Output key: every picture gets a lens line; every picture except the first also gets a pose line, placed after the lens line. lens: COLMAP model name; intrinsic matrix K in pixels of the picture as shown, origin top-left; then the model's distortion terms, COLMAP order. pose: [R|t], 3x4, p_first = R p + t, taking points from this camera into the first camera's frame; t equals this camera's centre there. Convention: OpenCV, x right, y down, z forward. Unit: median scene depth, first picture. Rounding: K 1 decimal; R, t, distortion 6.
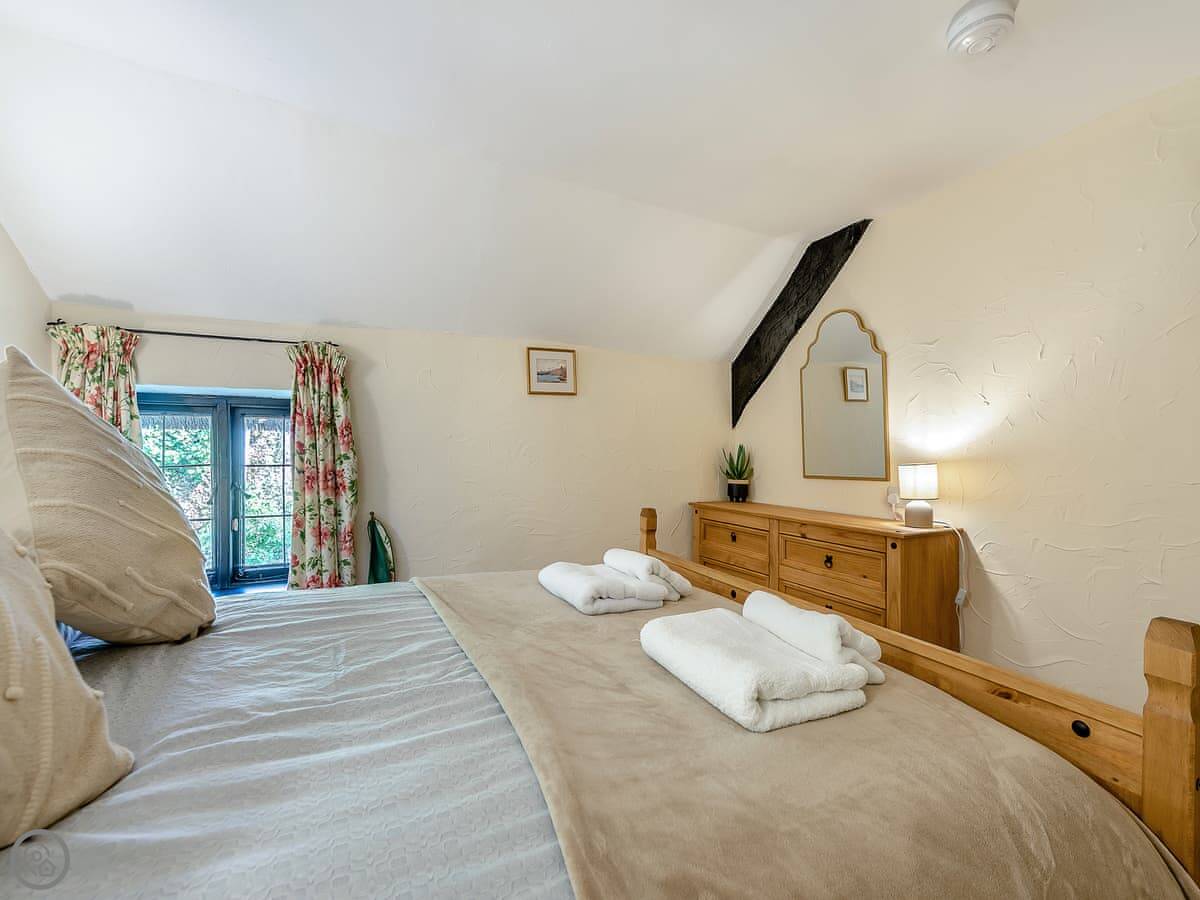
lens RADIAL K [[476.5, 0, 600.0], [0, 476.5, 450.0], [0, 0, 1]] dist [-0.000241, -0.000561]
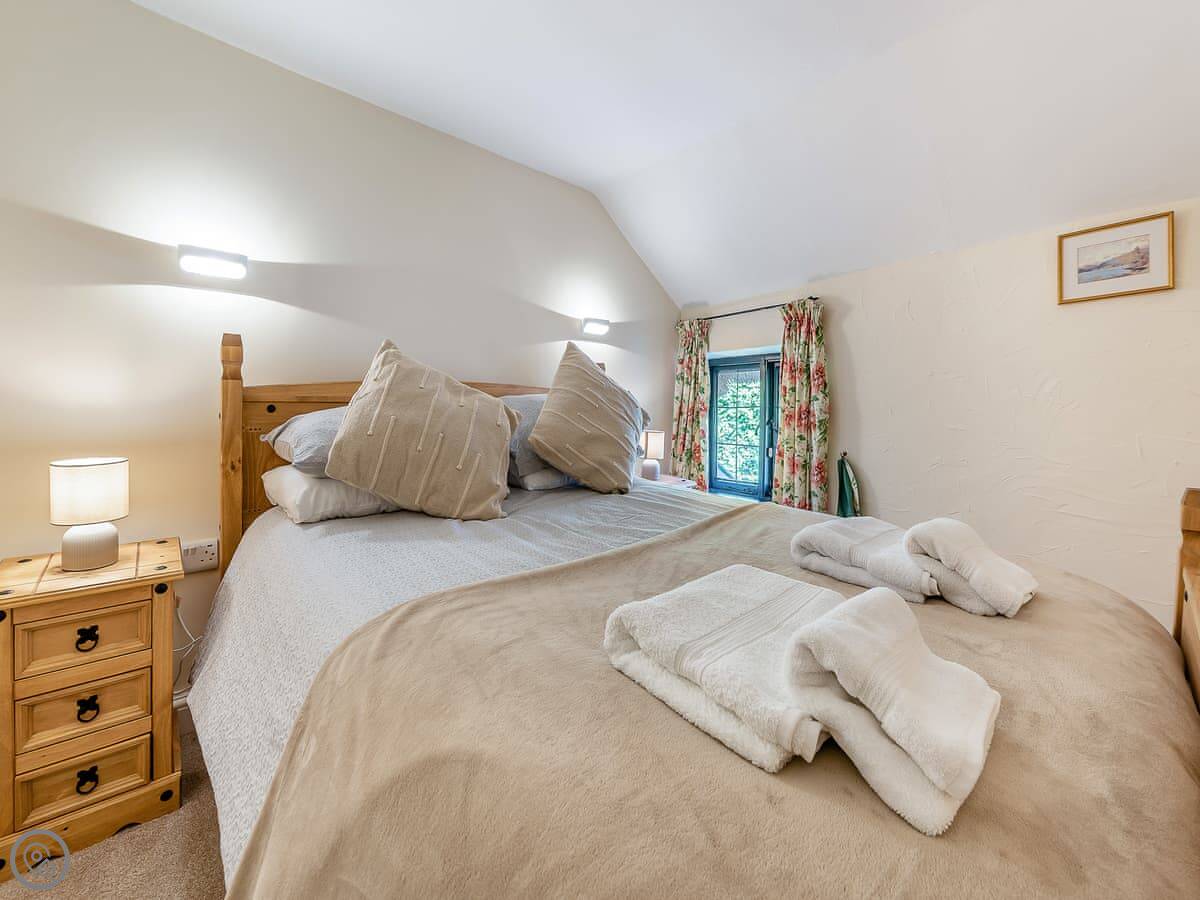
lens RADIAL K [[466.2, 0, 605.2], [0, 466.2, 413.1], [0, 0, 1]] dist [0.000862, -0.000383]
pose [[0.278378, 0.016770, -0.960325, 0.371351], [-0.001285, 0.999853, 0.017088, 0.031119], [0.960471, -0.003523, 0.278359, 0.233141]]
